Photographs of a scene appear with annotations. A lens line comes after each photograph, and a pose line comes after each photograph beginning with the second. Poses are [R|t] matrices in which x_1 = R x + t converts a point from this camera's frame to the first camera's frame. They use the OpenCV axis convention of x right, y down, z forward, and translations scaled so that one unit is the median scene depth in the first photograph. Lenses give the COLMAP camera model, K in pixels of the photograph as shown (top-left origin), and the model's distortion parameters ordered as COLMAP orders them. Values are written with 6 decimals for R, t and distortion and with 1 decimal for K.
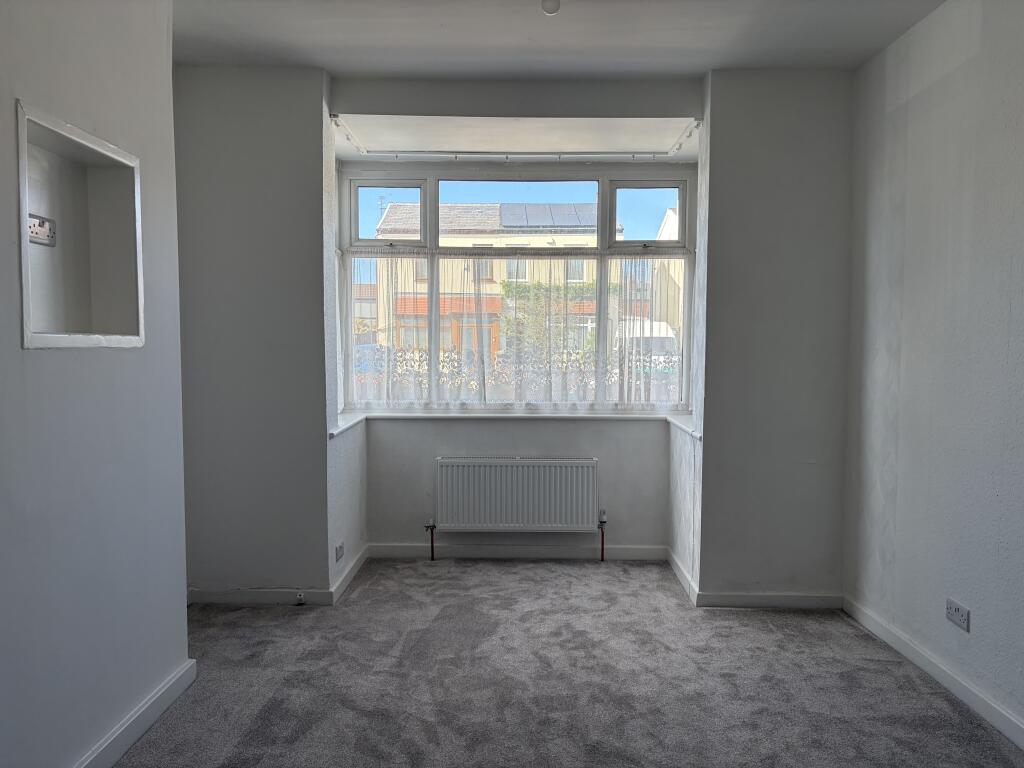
lens RADIAL K [[786.6, 0, 511.7], [0, 786.6, 381.4], [0, 0, 1]] dist [0.027865, -0.012337]
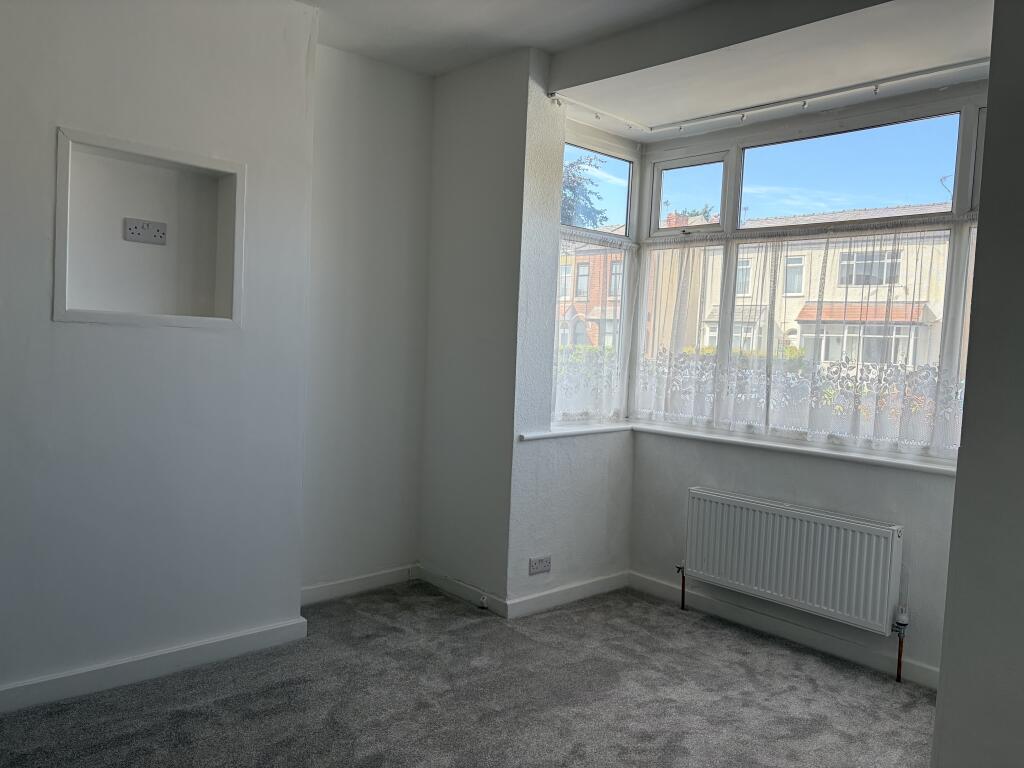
lens RADIAL K [[786.6, 0, 511.0], [0, 786.6, 386.8], [0, 0, 1]] dist [0.027865, -0.012337]
pose [[0.682614, 0.069435, -0.727472, 0.381146], [-0.078946, 0.996657, 0.021050, -0.009681], [0.726502, 0.043062, 0.685814, 0.302697]]
